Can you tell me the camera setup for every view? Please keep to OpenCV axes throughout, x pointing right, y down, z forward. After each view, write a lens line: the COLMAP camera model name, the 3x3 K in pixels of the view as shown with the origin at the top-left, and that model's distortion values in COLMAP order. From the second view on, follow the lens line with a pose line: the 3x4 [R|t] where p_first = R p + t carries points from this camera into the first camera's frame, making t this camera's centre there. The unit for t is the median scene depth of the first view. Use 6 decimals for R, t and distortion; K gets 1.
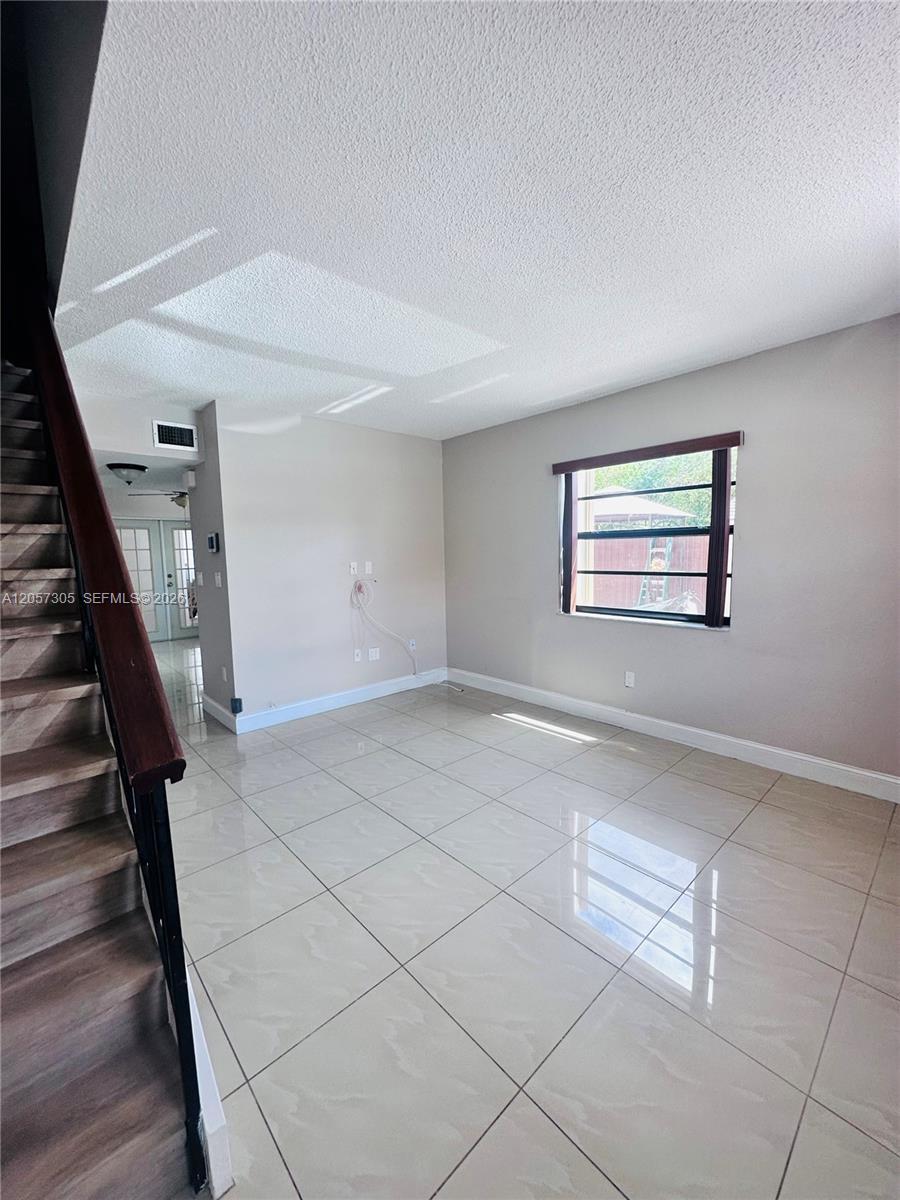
lens RADIAL K [[482.9, 0, 451.5], [0, 482.9, 597.6], [0, 0, 1]] dist [-0.001478, 0.001012]
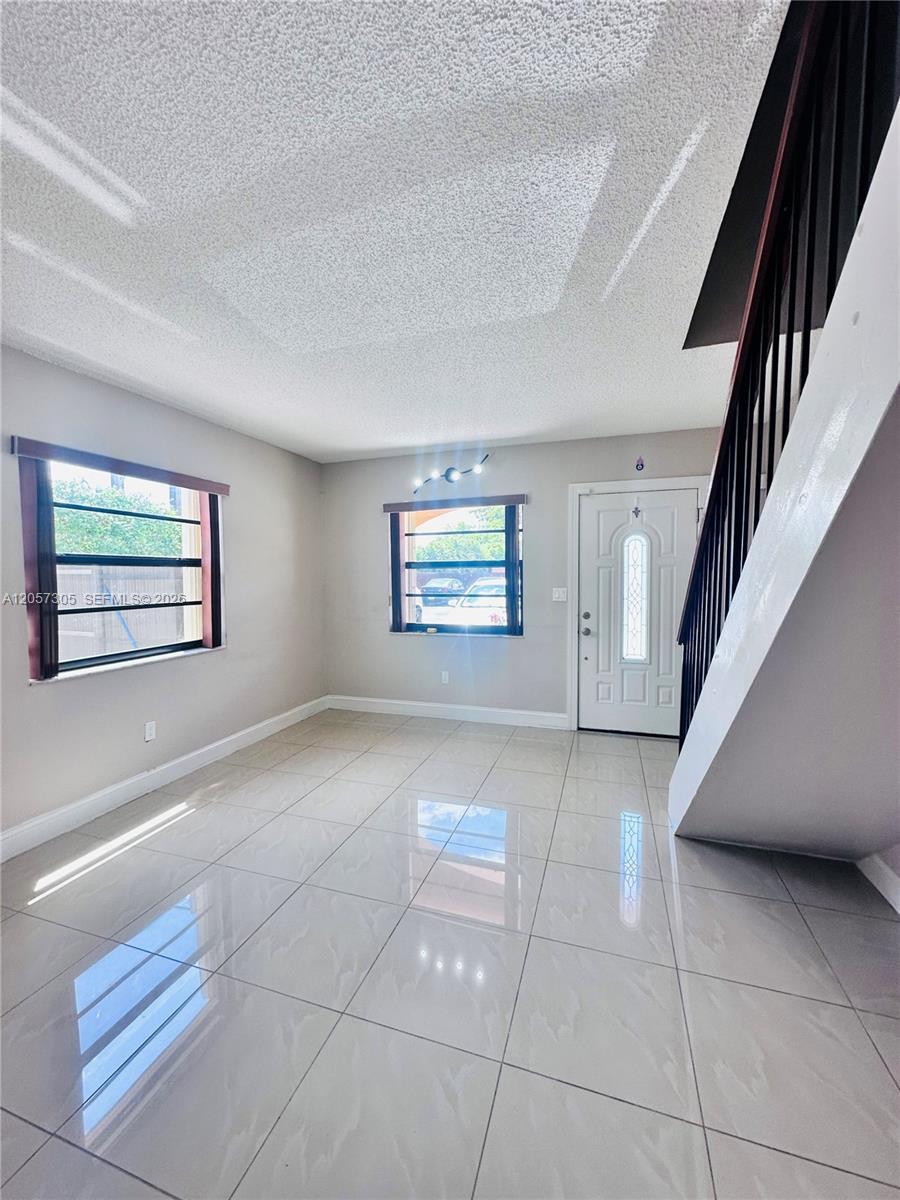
lens RADIAL K [[482.9, 0, 451.5], [0, 482.9, 597.6], [0, 0, 1]] dist [-0.001478, 0.001012]
pose [[-0.484369, -0.015930, 0.874719, -0.672969], [0.108034, 0.991093, 0.077872, -0.077668], [-0.868168, 0.132218, -0.478334, 0.980776]]
